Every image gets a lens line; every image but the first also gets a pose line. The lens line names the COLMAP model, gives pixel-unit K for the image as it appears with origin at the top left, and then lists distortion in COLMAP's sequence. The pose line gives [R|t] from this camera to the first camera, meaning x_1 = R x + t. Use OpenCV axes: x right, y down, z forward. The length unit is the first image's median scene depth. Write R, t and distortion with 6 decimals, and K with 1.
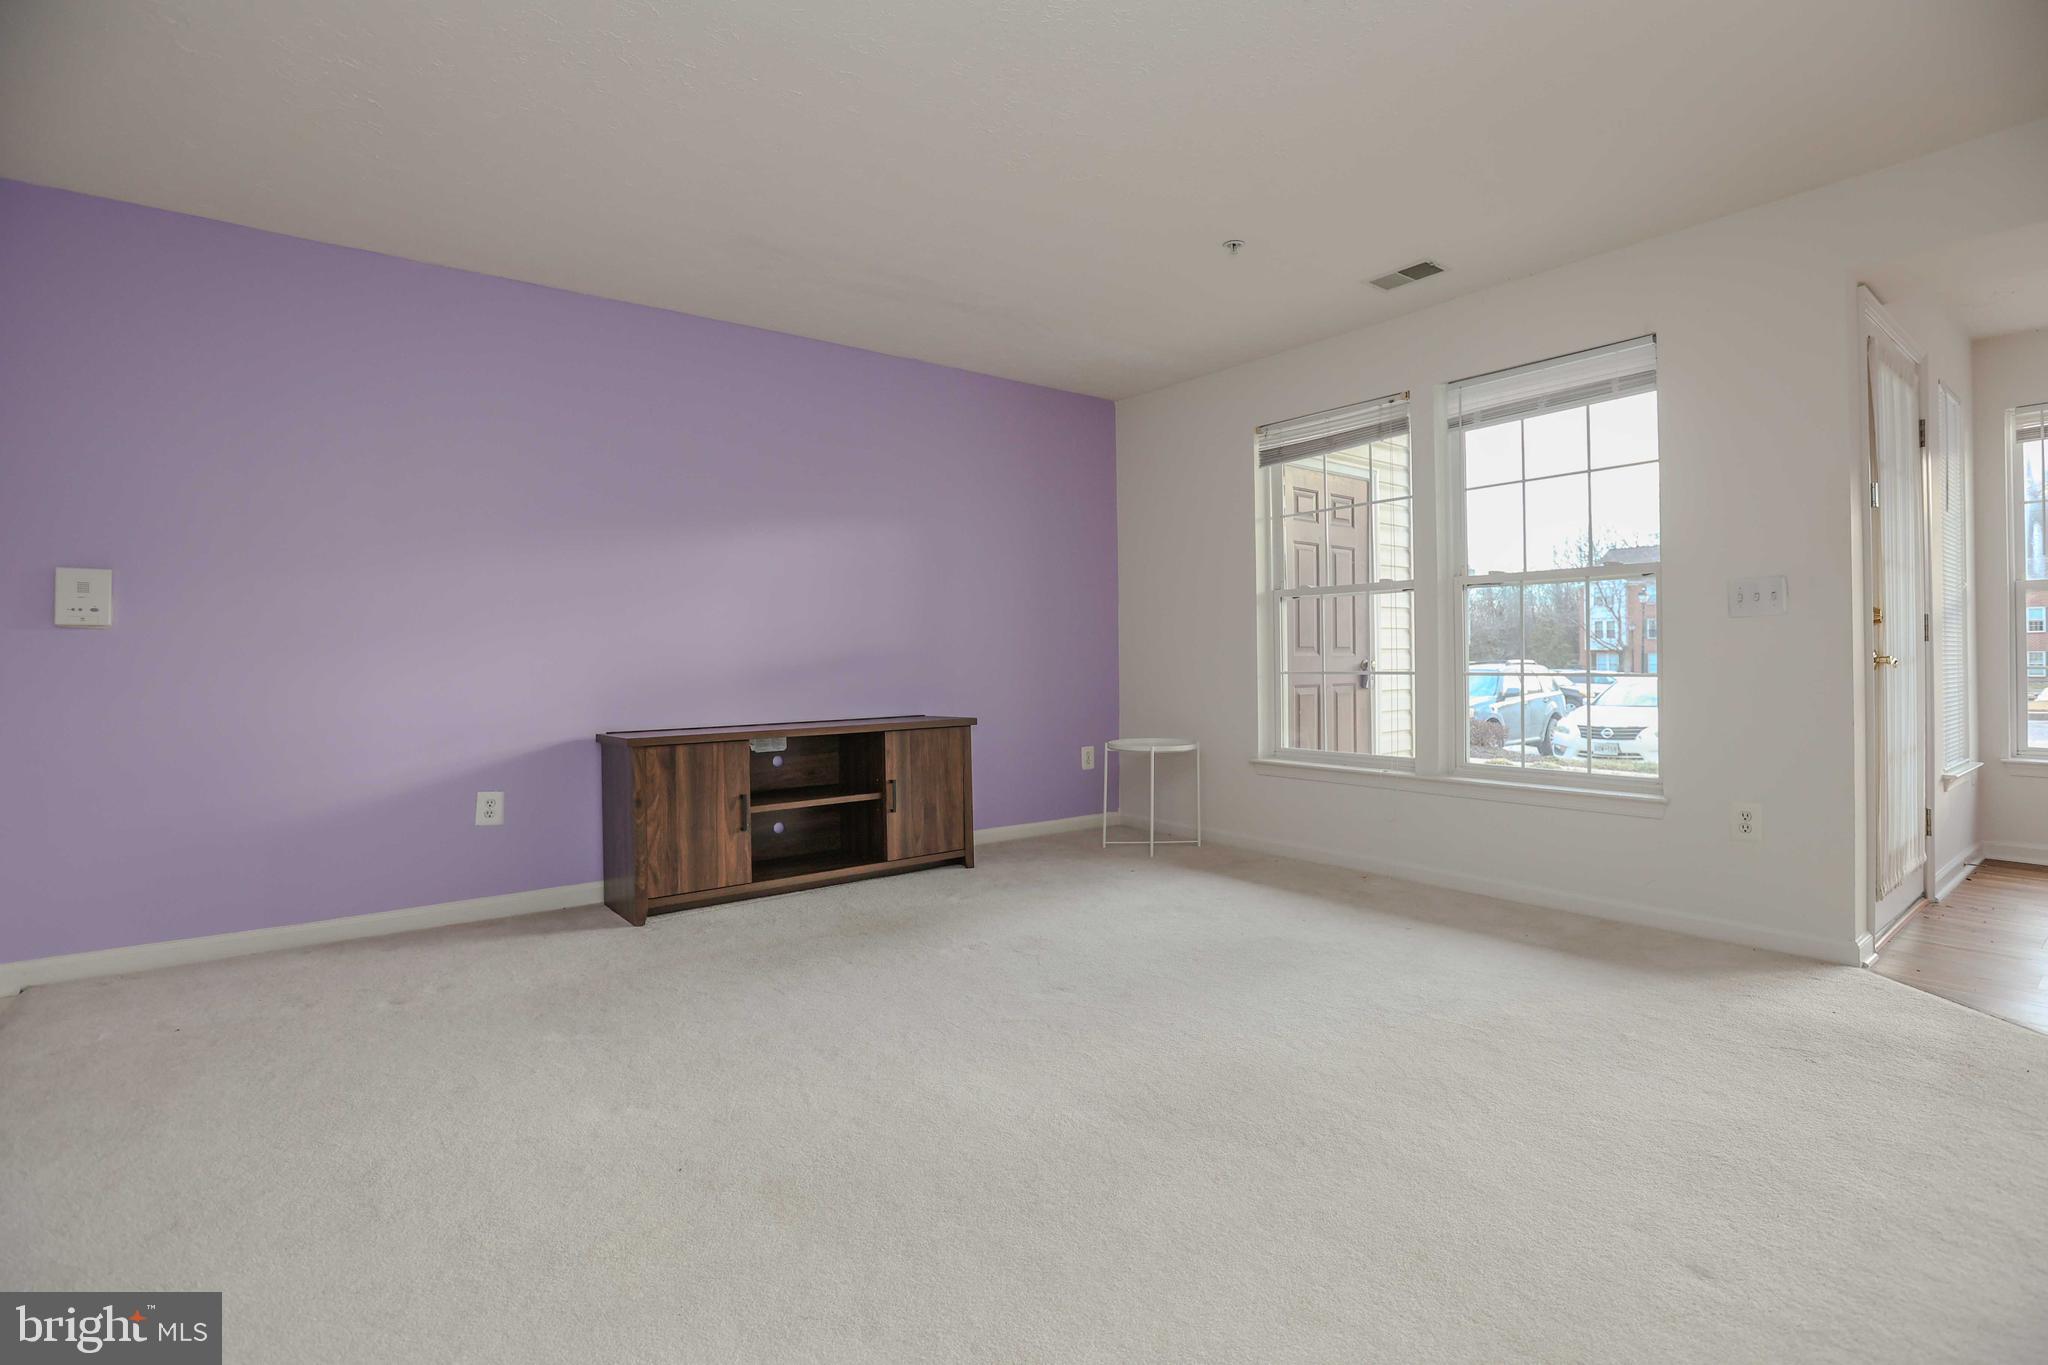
lens RADIAL K [[931.0, 0, 1041.8], [0, 931.0, 647.3], [0, 0, 1]] dist [-0.076008, 0.025104]
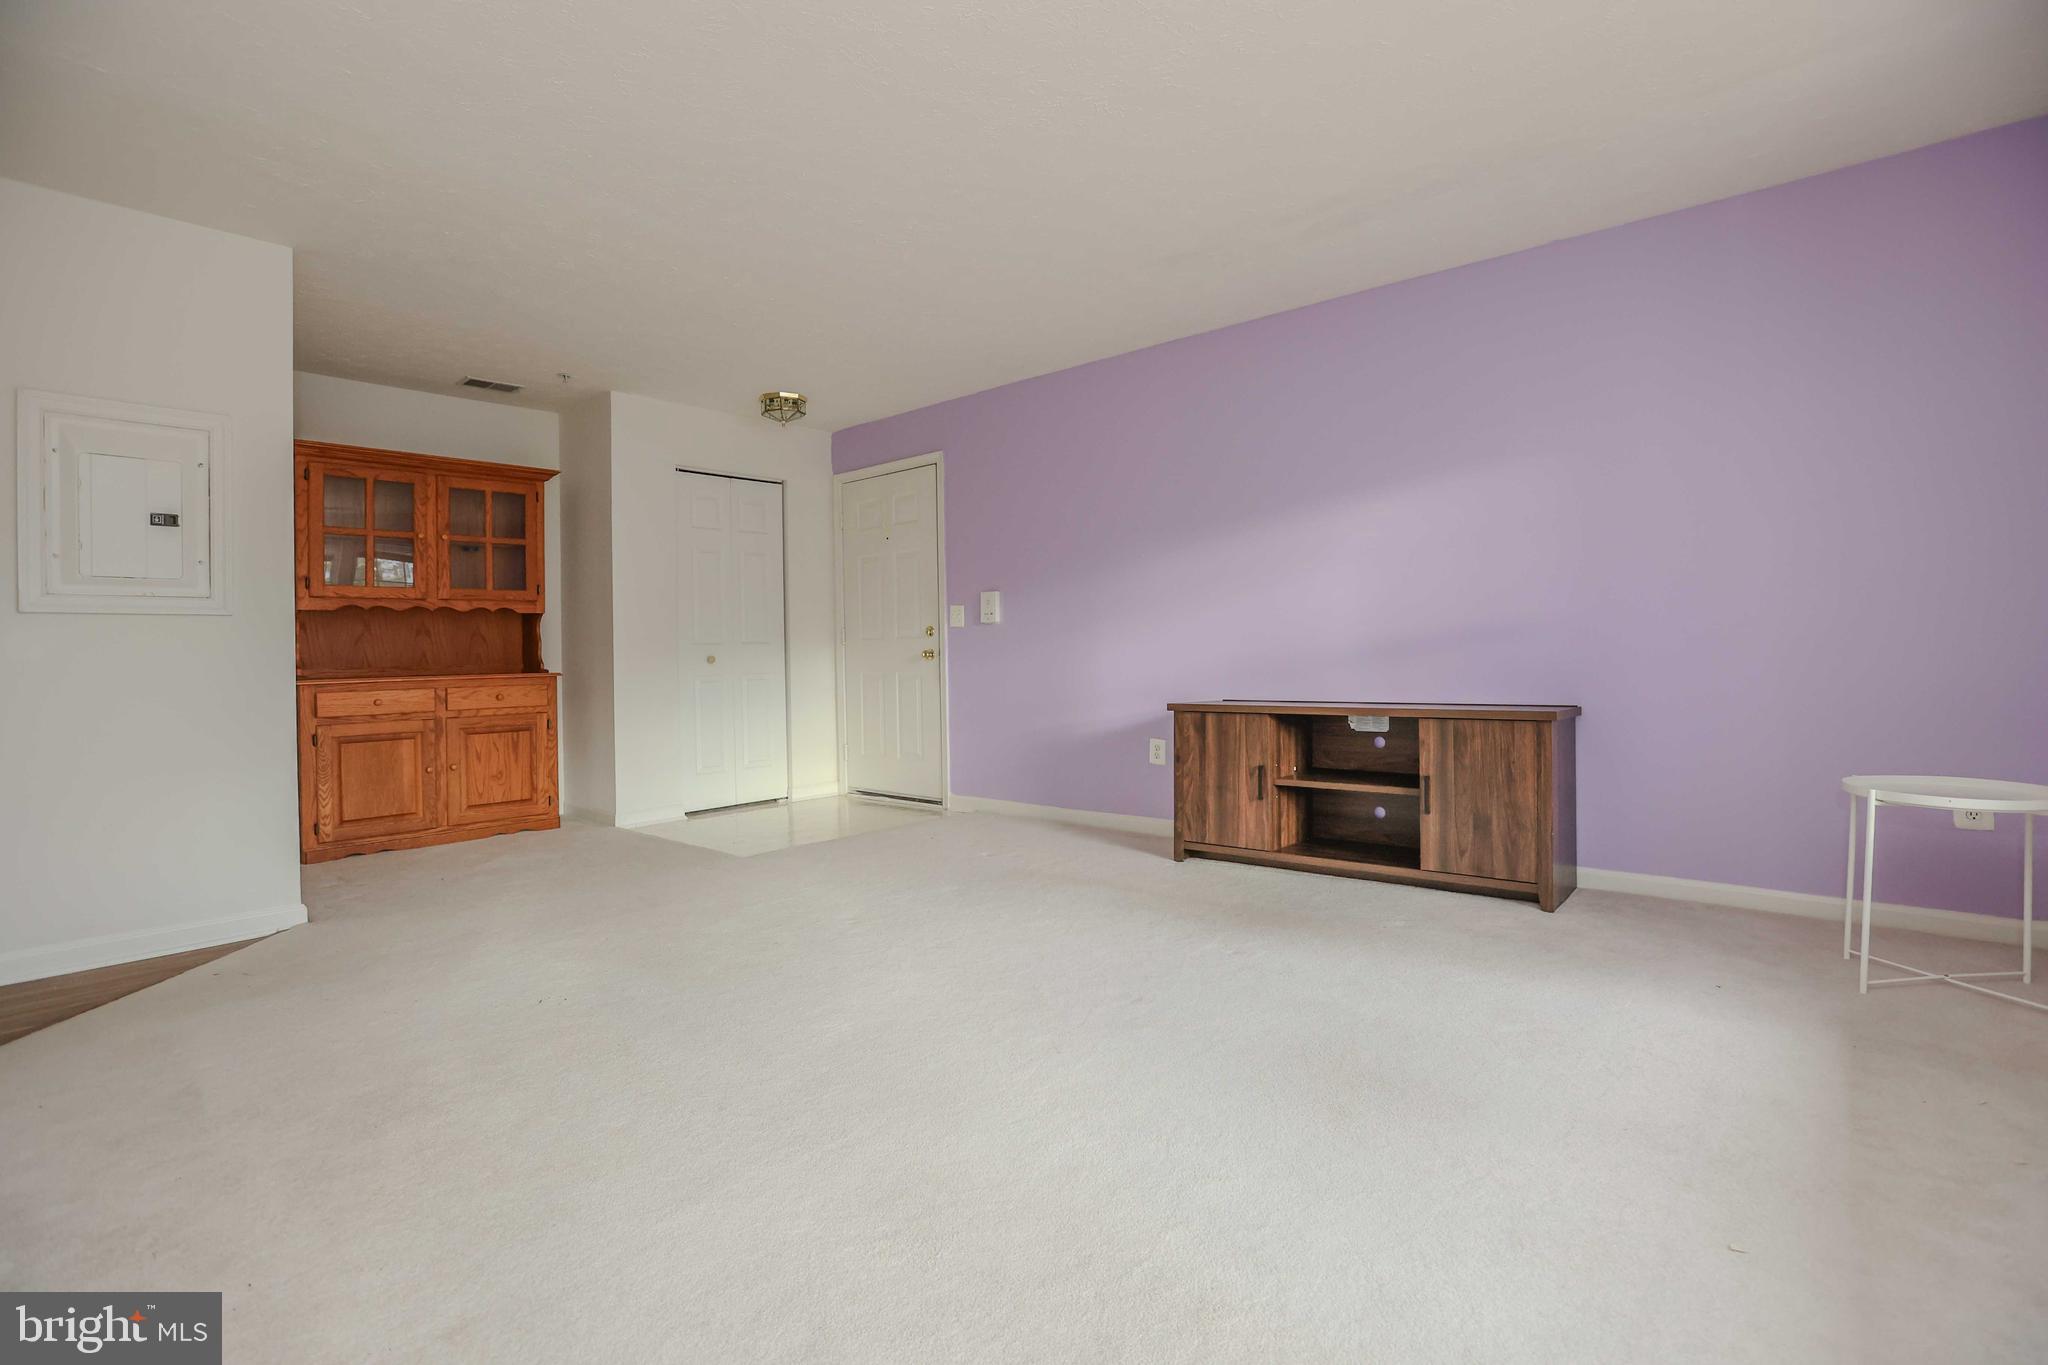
lens RADIAL K [[931.0, 0, 1041.8], [0, 931.0, 647.3], [0, 0, 1]] dist [-0.076008, 0.025104]
pose [[0.211929, 0.001423, -0.977284, 0.584821], [0.024144, 0.999686, 0.006691, 0.011578], [0.976987, -0.025013, 0.211828, 0.483020]]
